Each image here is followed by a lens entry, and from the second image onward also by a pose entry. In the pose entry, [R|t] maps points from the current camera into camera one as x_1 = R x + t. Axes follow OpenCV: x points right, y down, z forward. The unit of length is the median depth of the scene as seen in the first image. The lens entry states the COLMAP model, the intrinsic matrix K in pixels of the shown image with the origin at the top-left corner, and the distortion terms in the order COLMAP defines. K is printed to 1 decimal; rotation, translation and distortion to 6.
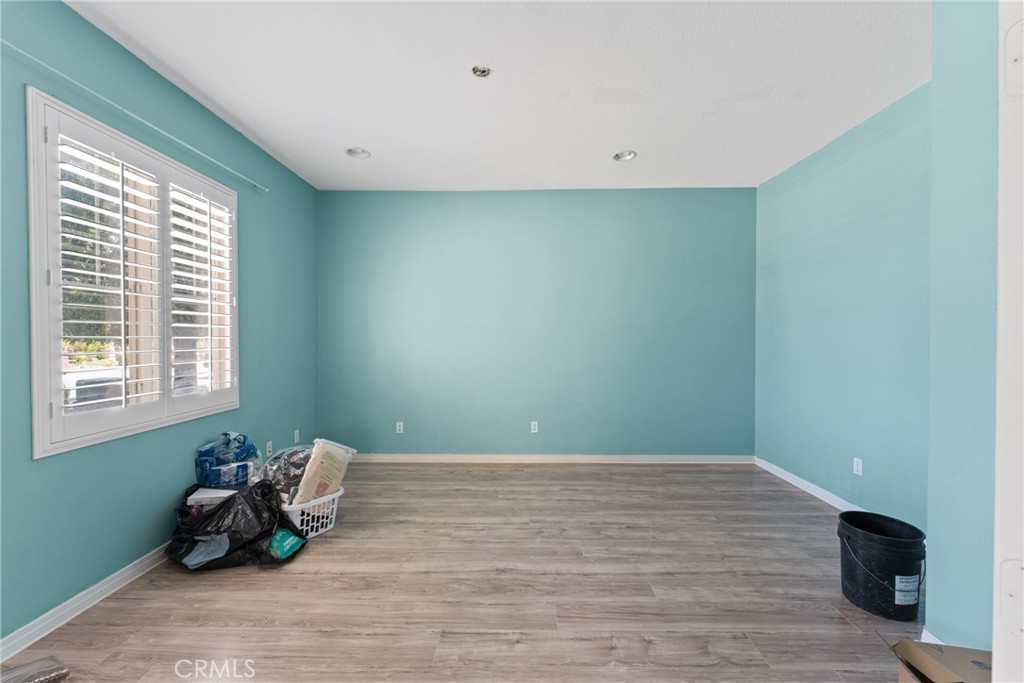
lens RADIAL K [[412.5, 0, 513.9], [0, 412.5, 340.8], [0, 0, 1]] dist [-0.000225, -0.000028]
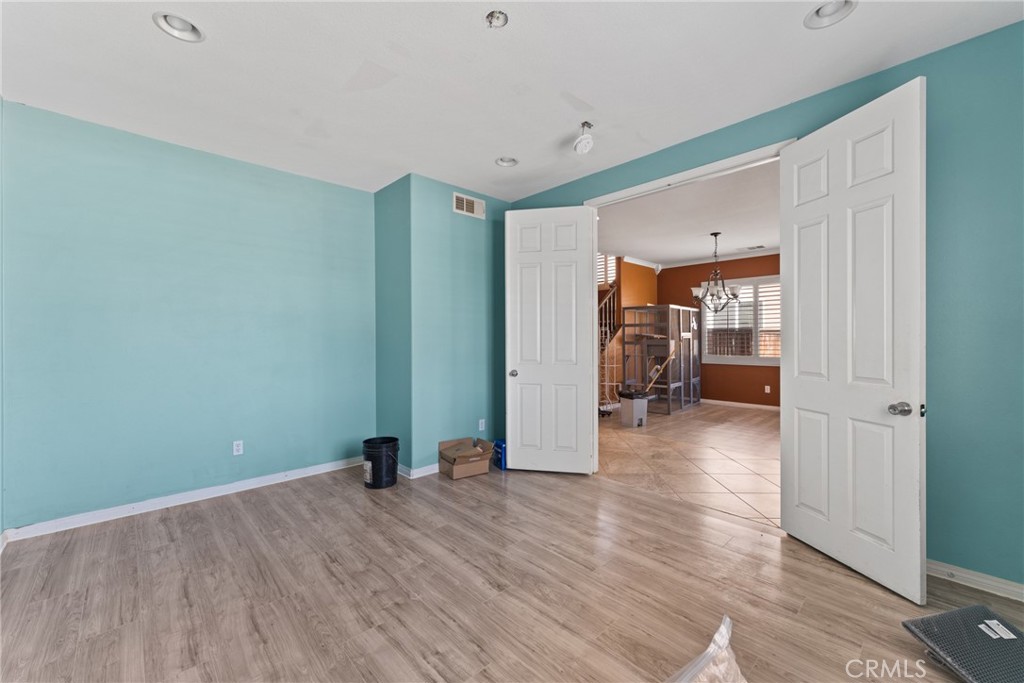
lens RADIAL K [[412.5, 0, 512.2], [0, 412.5, 339.4], [0, 0, 1]] dist [-0.000225, -0.000028]
pose [[-0.703146, 0.001282, 0.711044, -0.698248], [0.009209, 0.999931, 0.007304, -0.008073], [-0.710986, 0.011684, -0.703109, 1.596403]]
